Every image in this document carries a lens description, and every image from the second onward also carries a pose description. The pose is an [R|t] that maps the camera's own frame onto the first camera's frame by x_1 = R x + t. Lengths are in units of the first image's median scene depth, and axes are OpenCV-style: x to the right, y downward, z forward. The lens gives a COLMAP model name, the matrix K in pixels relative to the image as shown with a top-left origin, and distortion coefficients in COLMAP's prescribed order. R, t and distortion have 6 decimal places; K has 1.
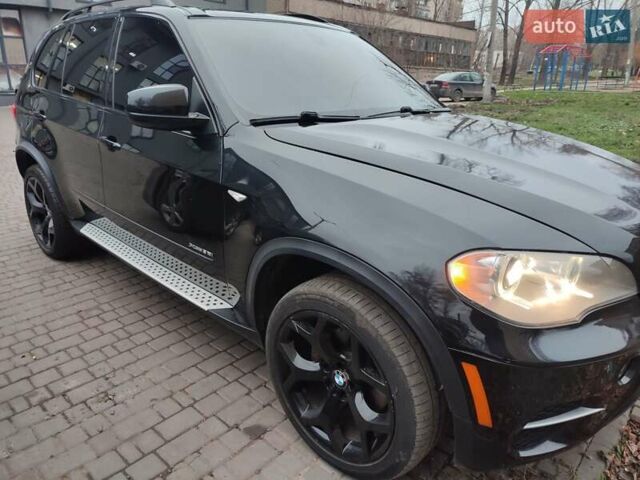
lens RADIAL K [[464.2, 0, 320.8], [0, 464.2, 240.1], [0, 0, 1]] dist [0.008345, 0.000504]
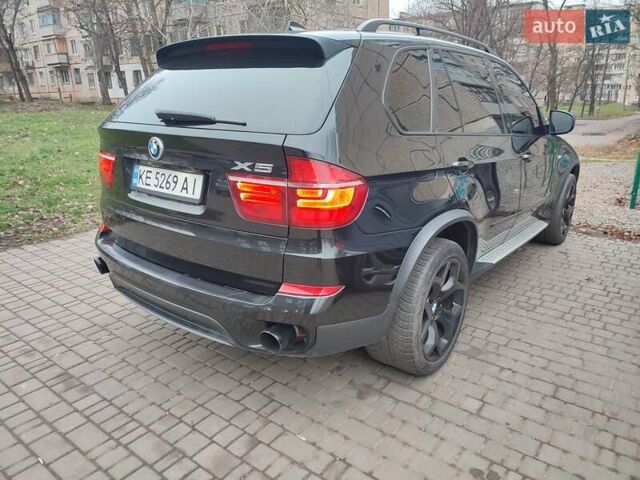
lens RADIAL K [[464.2, 0, 321.5], [0, 464.2, 240.3], [0, 0, 1]] dist [0.008345, 0.000504]
pose [[-0.092201, -0.303370, 0.948402, -1.838207], [0.323086, 0.891813, 0.316678, -0.646788], [-0.941867, 0.335614, 0.015789, 1.715115]]
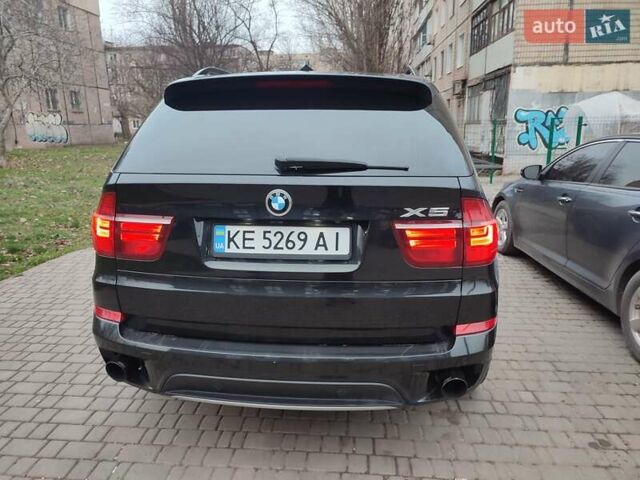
lens RADIAL K [[464.2, 0, 319.4], [0, 464.2, 238.9], [0, 0, 1]] dist [0.008345, 0.000504]
pose [[-0.620500, -0.186701, 0.761657, -1.524942], [0.253851, 0.871133, 0.420341, -0.867078], [-0.741983, 0.454169, -0.493144, 2.309456]]
